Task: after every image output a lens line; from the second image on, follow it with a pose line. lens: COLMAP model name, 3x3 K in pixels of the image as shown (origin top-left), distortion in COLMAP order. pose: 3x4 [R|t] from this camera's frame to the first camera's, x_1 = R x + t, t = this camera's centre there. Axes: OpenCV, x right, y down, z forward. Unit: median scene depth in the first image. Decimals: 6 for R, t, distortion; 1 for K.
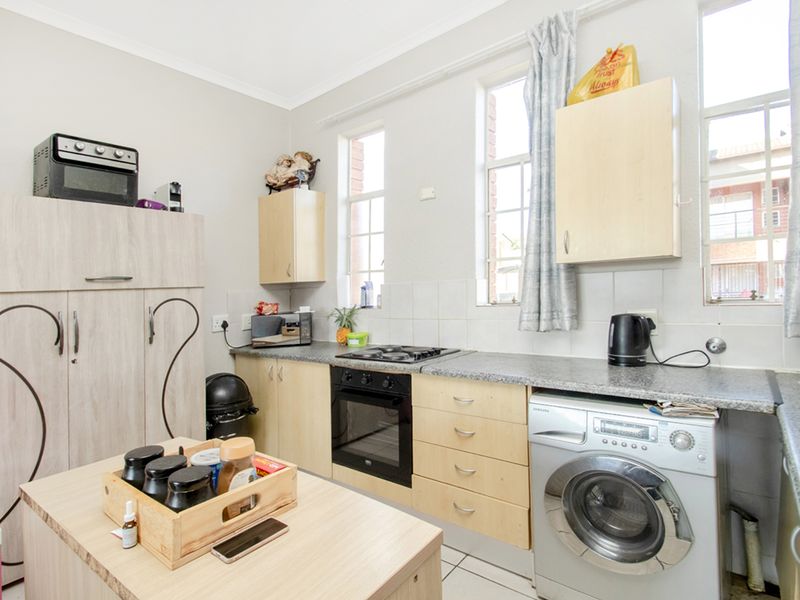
lens RADIAL K [[423.8, 0, 395.2], [0, 423.8, 287.6], [0, 0, 1]] dist [0.025155, -0.030911]
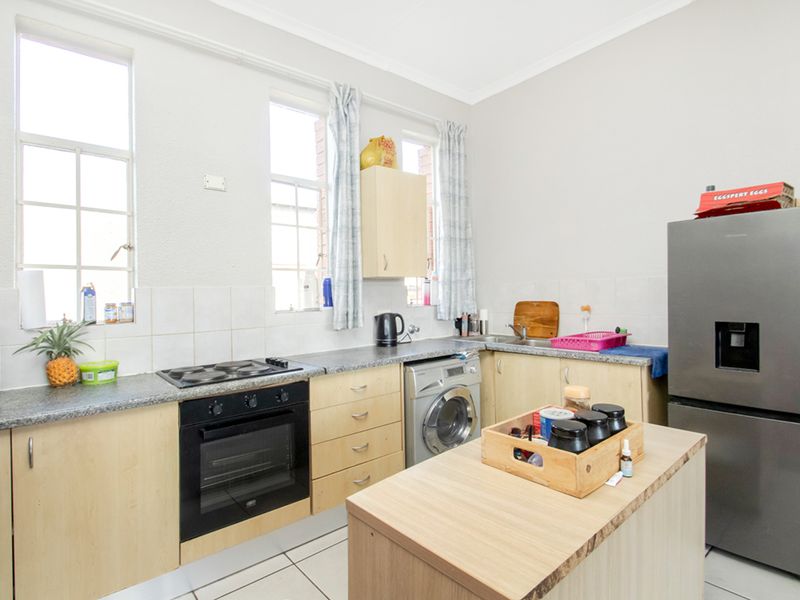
lens RADIAL K [[421.4, 0, 398.7], [0, 421.4, 314.7], [0, 0, 1]] dist [0.003116, 0.000442]
pose [[0.194326, -0.007399, 0.980909, -0.831682], [0.015944, 0.999863, 0.004384, 0.053739], [-0.980807, 0.014787, 0.194417, 0.585467]]
